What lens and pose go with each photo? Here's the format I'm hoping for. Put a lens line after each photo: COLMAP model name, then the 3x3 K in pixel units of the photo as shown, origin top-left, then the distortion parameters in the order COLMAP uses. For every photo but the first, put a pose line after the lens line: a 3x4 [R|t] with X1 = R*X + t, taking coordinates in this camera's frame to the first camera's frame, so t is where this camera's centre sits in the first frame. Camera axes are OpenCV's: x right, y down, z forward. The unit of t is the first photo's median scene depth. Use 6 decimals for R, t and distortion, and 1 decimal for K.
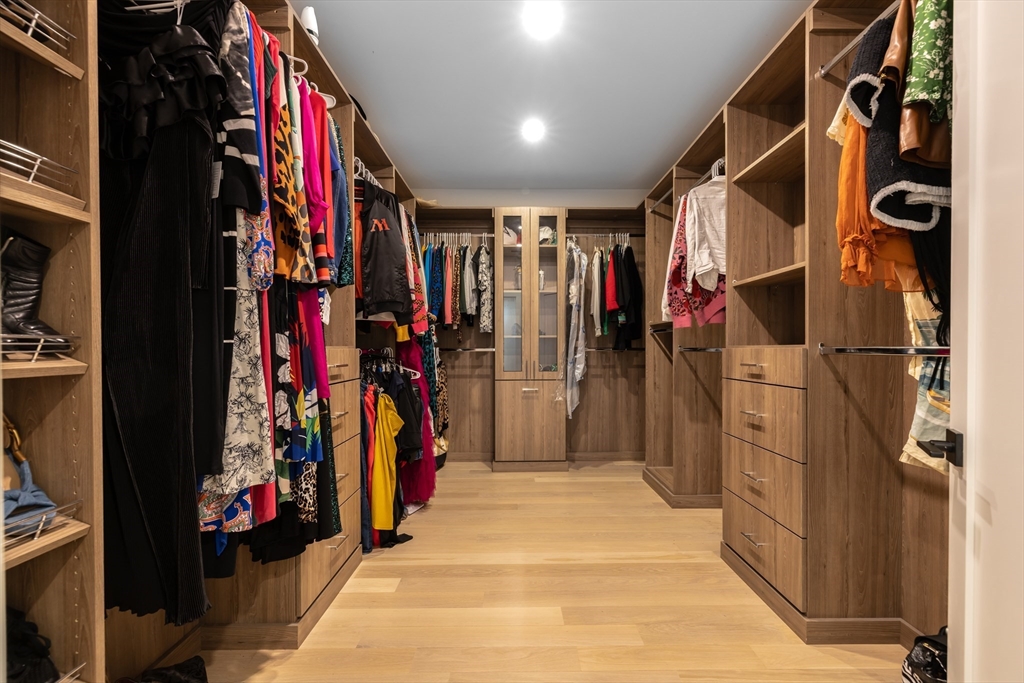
lens RADIAL K [[437.2, 0, 514.1], [0, 437.2, 347.9], [0, 0, 1]] dist [0.001938, 0.000036]
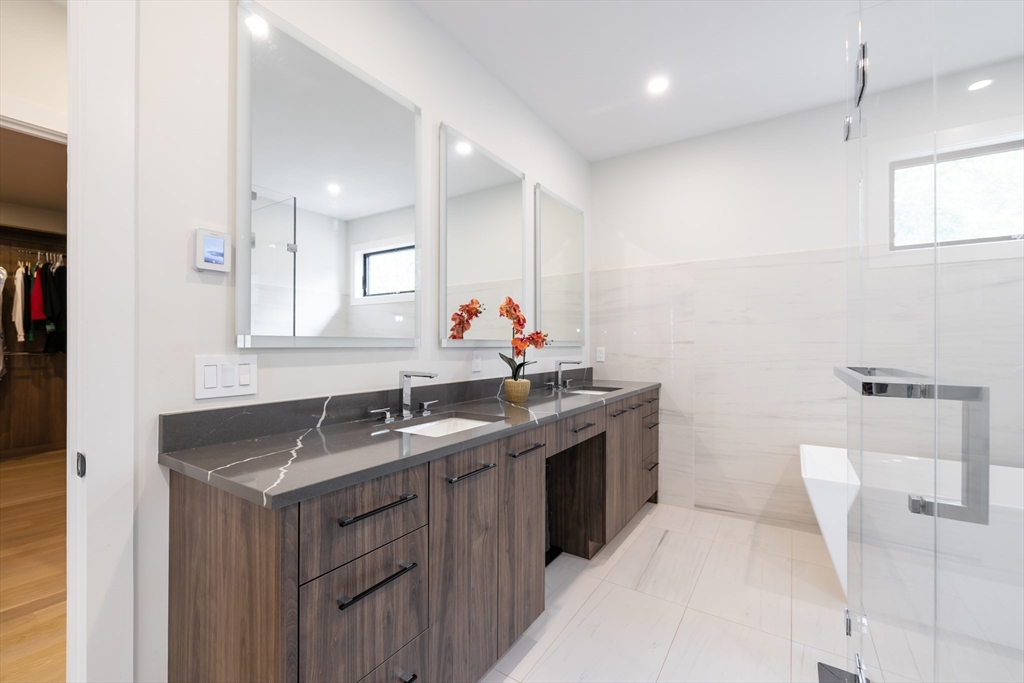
lens RADIAL K [[437.2, 0, 510.3], [0, 437.2, 342.3], [0, 0, 1]] dist [0.001938, 0.000036]
pose [[0.548769, 0.005954, 0.835953, -0.062852], [0.000493, 0.999972, -0.007446, -0.015018], [-0.835974, 0.004499, 0.548750, -0.679150]]
